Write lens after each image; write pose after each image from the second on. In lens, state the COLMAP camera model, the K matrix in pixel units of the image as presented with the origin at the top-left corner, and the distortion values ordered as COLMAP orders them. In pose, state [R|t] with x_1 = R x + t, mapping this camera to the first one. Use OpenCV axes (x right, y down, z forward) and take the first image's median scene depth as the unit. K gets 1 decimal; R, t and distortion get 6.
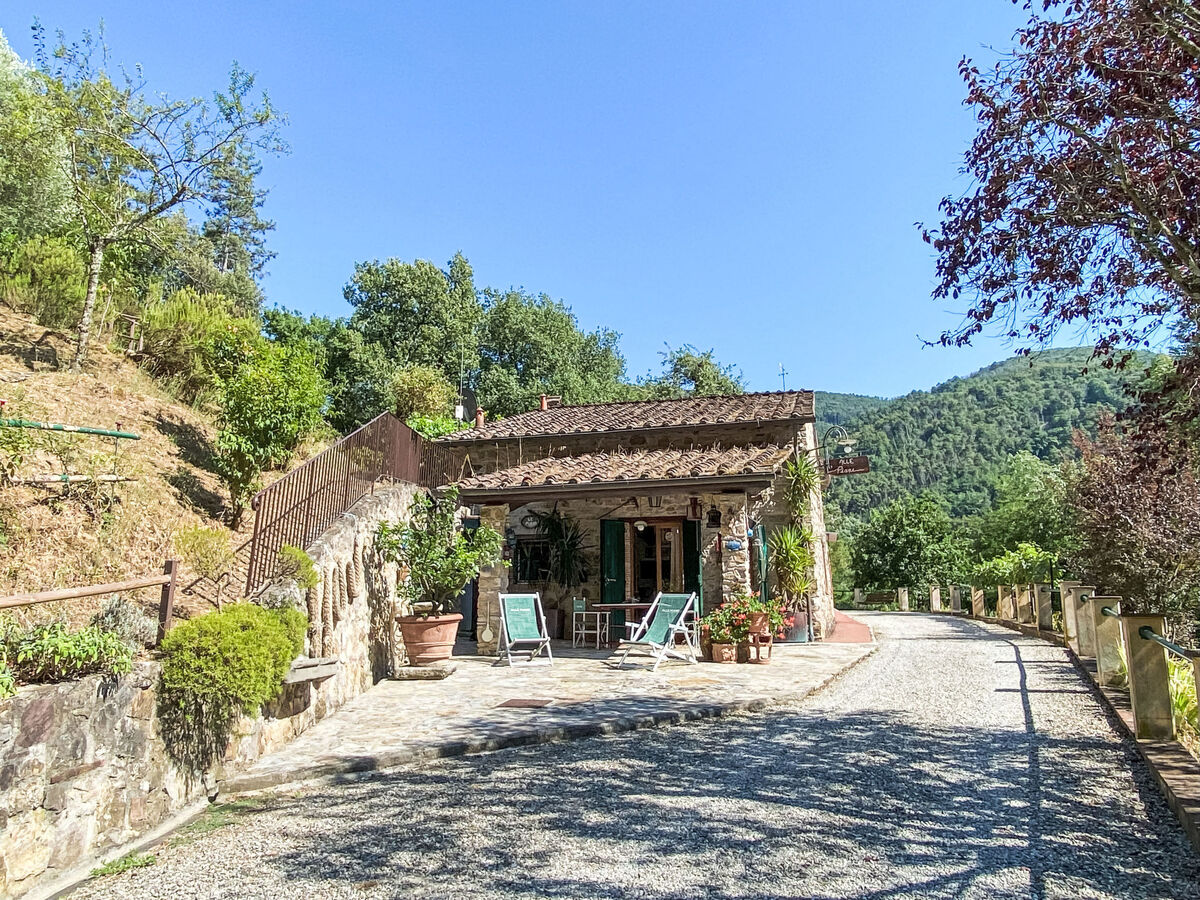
lens RADIAL K [[890.9, 0, 597.1], [0, 890.9, 435.6], [0, 0, 1]] dist [0.089857, -0.117214]
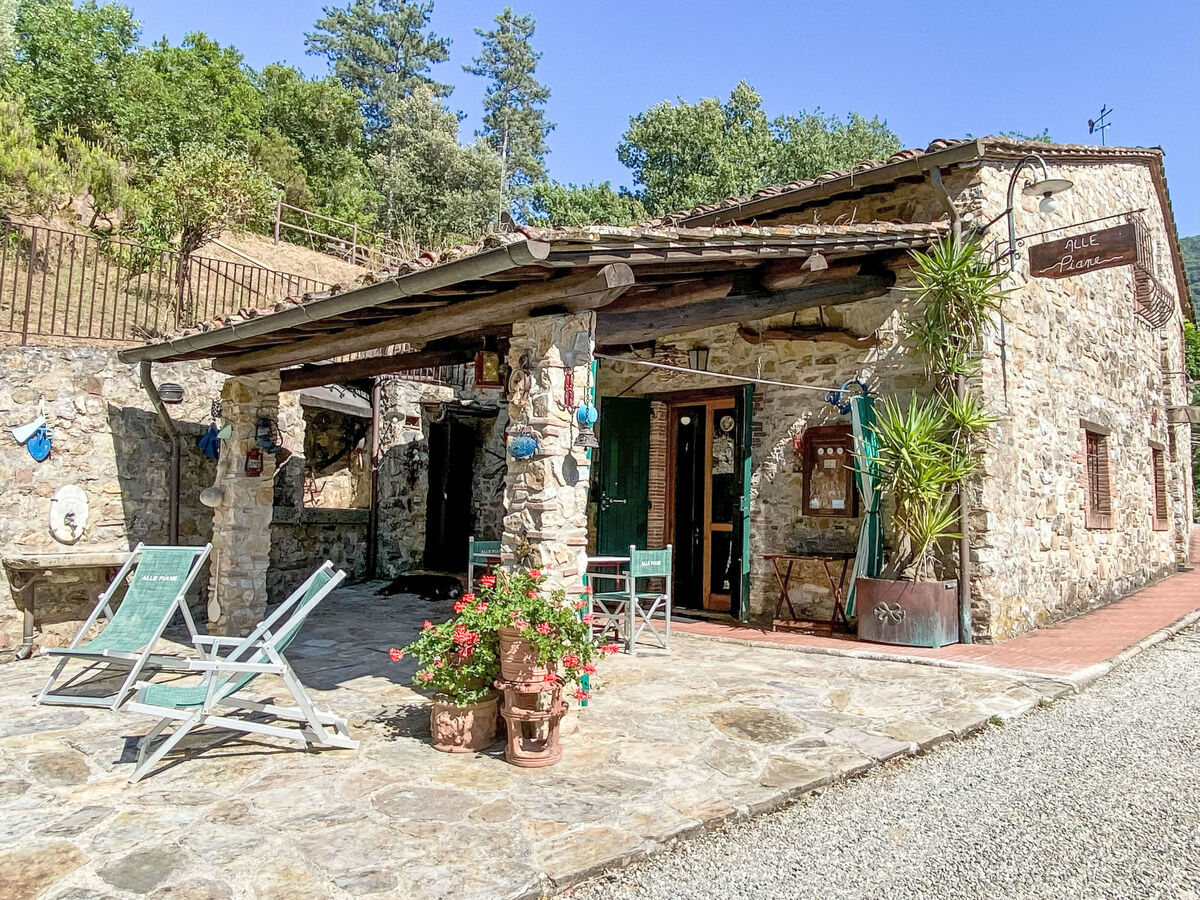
lens RADIAL K [[890.9, 0, 597.1], [0, 890.9, 435.6], [0, 0, 1]] dist [0.089857, -0.117214]
pose [[0.891444, -0.017908, -0.452776, 0.280084], [0.073587, 0.991676, 0.105657, 0.061192], [0.447115, -0.127506, 0.885342, 0.517589]]
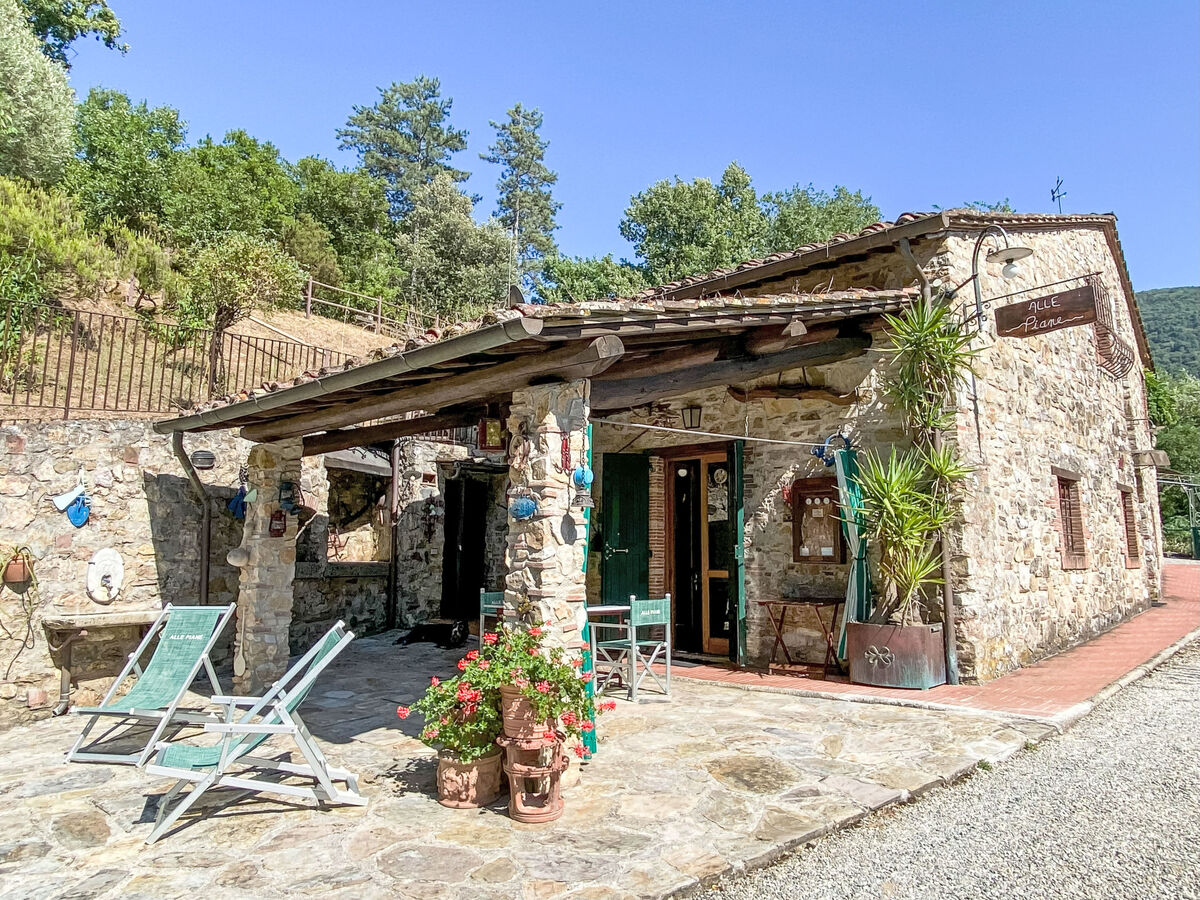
lens RADIAL K [[818.8, 0, 597.7], [0, 818.8, 434.9], [0, 0, 1]] dist [0.082837, -0.103395]
pose [[0.885857, -0.062381, -0.459745, 0.281434], [0.094264, 0.994451, 0.046699, 0.057589], [0.454281, -0.084706, 0.886822, 0.526978]]
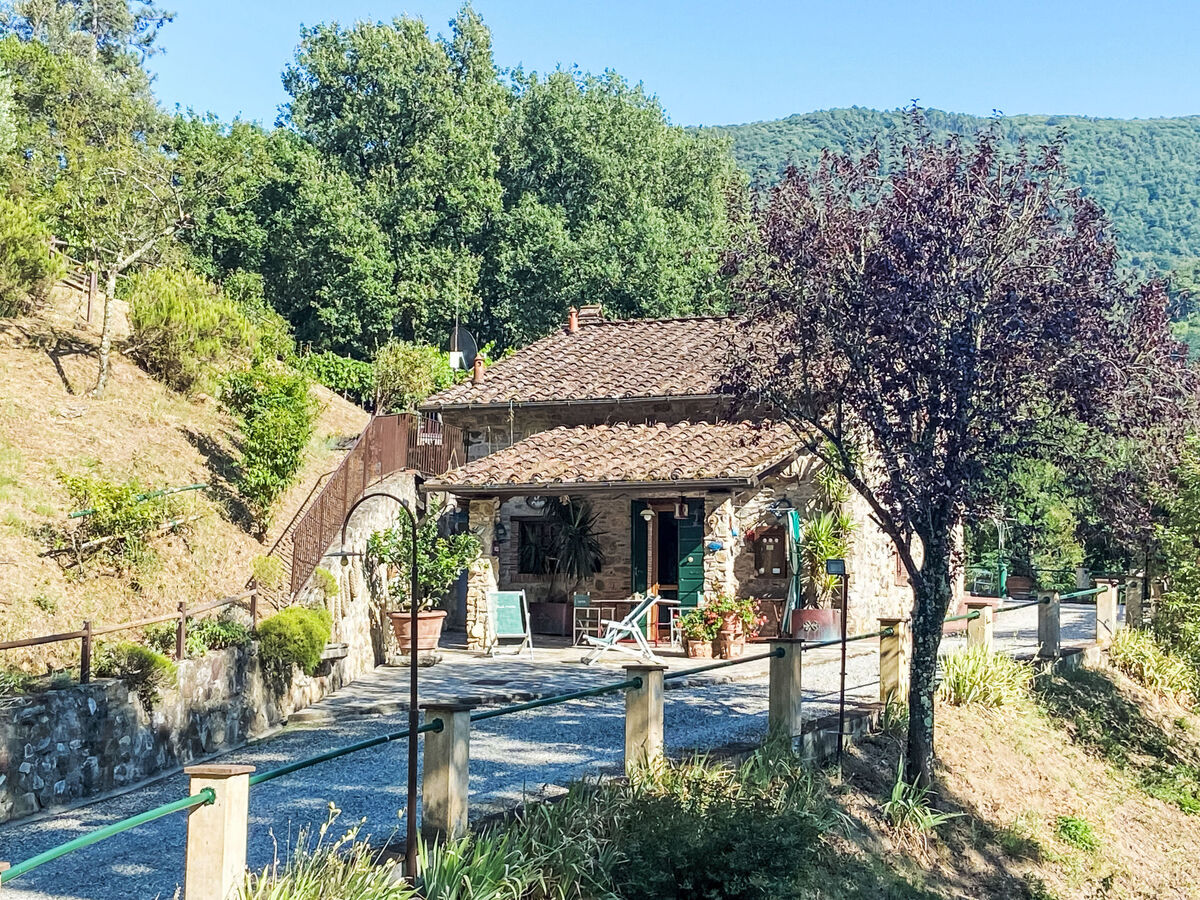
lens RADIAL K [[1894.2, 0, 600.0], [0, 1894.2, 450.0], [0, 0, 1]] dist [0.067983, 0.059100]
pose [[0.995098, 0.001658, -0.098876, 0.181847], [0.010365, 0.992603, 0.120961, -0.189041], [0.098345, -0.121393, 0.987721, -0.859370]]
